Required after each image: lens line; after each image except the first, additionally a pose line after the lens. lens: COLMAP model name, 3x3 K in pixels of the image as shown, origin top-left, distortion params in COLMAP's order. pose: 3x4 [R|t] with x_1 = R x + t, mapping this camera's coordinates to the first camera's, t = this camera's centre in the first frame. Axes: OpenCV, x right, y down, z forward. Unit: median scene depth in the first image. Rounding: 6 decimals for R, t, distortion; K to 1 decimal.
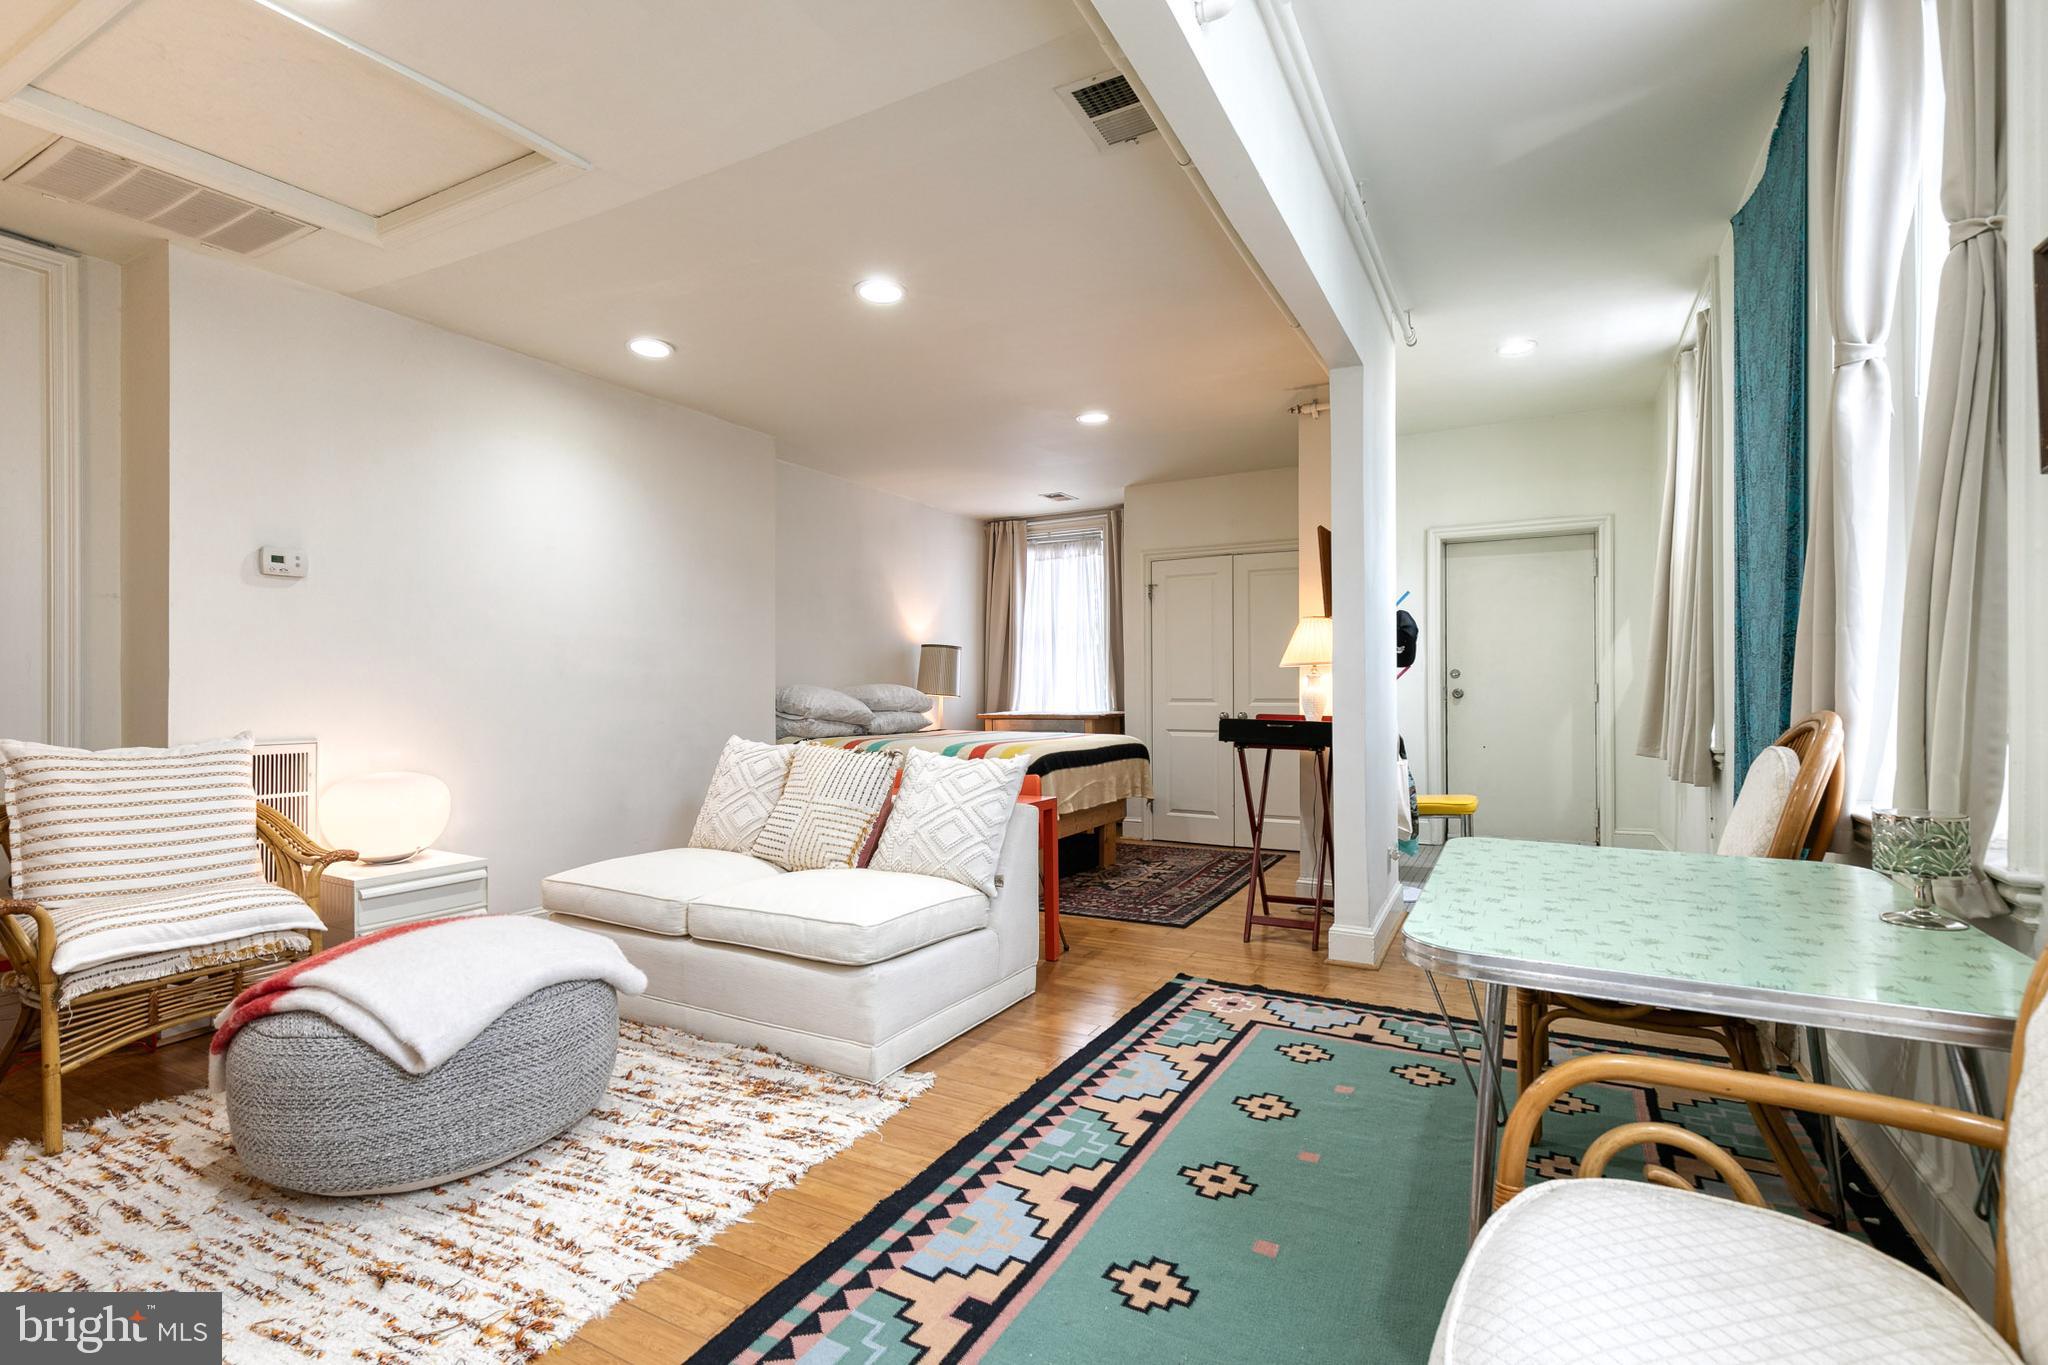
lens RADIAL K [[926.1, 0, 1066.5], [0, 926.1, 671.2], [0, 0, 1]] dist [0.010567, -0.000379]
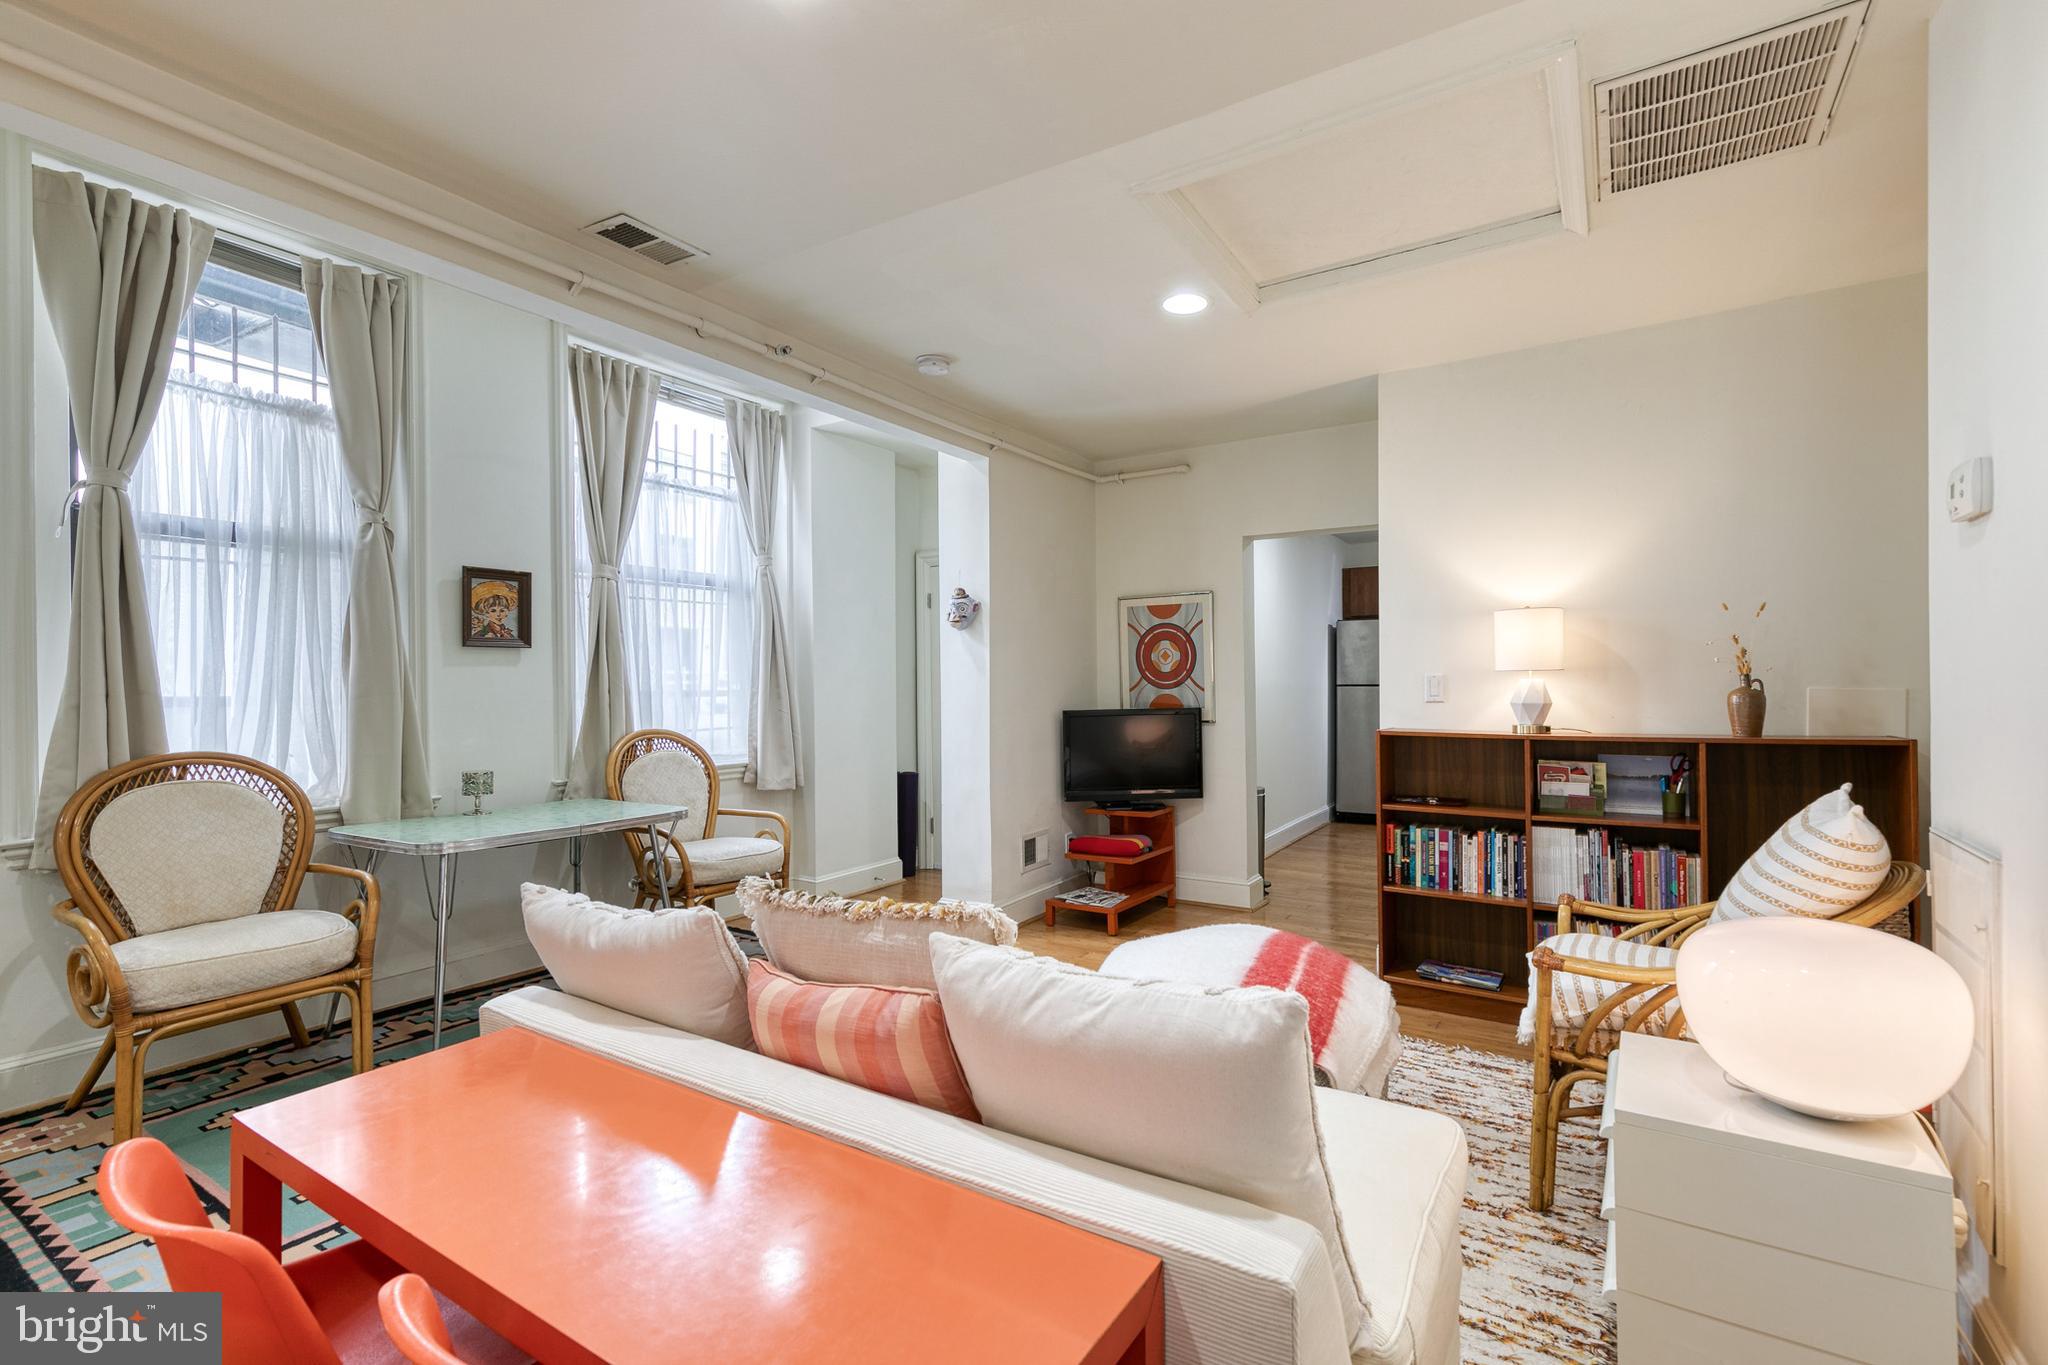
lens RADIAL K [[926.1, 0, 1022.0], [0, 926.1, 692.4], [0, 0, 1]] dist [0.010567, -0.000379]
pose [[-0.994571, 0.013003, 0.103245, -0.425219], [0.011971, 0.999872, -0.010607, -0.011397], [-0.103370, -0.009314, -0.994599, 1.720193]]
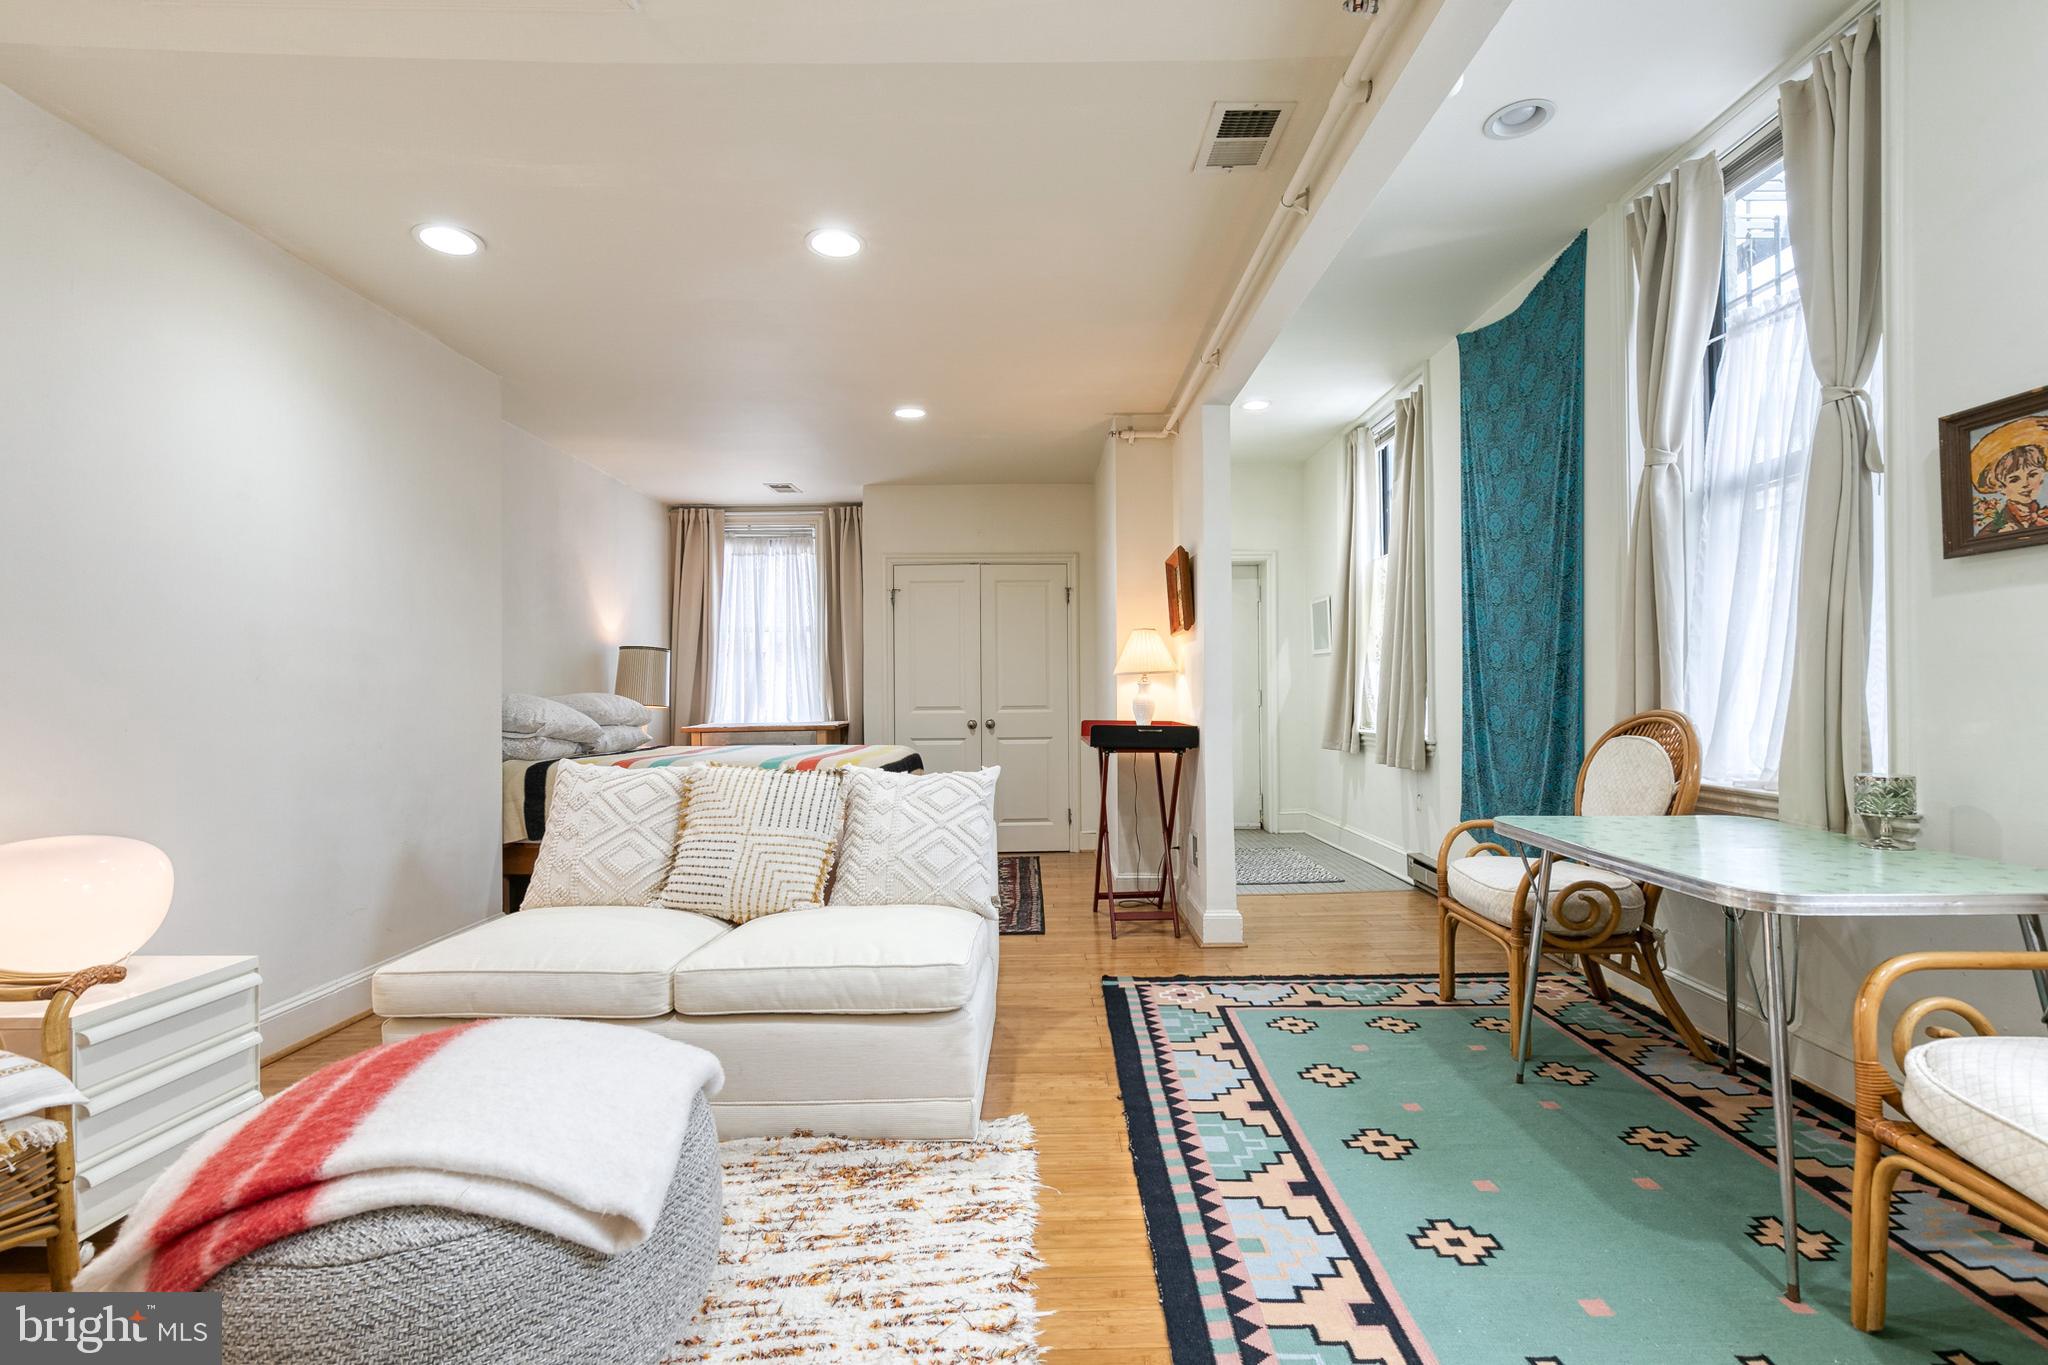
lens RADIAL K [[926.1, 0, 1065.8], [0, 926.1, 673.1], [0, 0, 1]] dist [0.010567, -0.000379]
pose [[0.877822, 0.007392, 0.478930, -0.493816], [-0.004210, 0.999961, -0.007718, 0.002065], [-0.478969, 0.004758, 0.877819, 0.152372]]
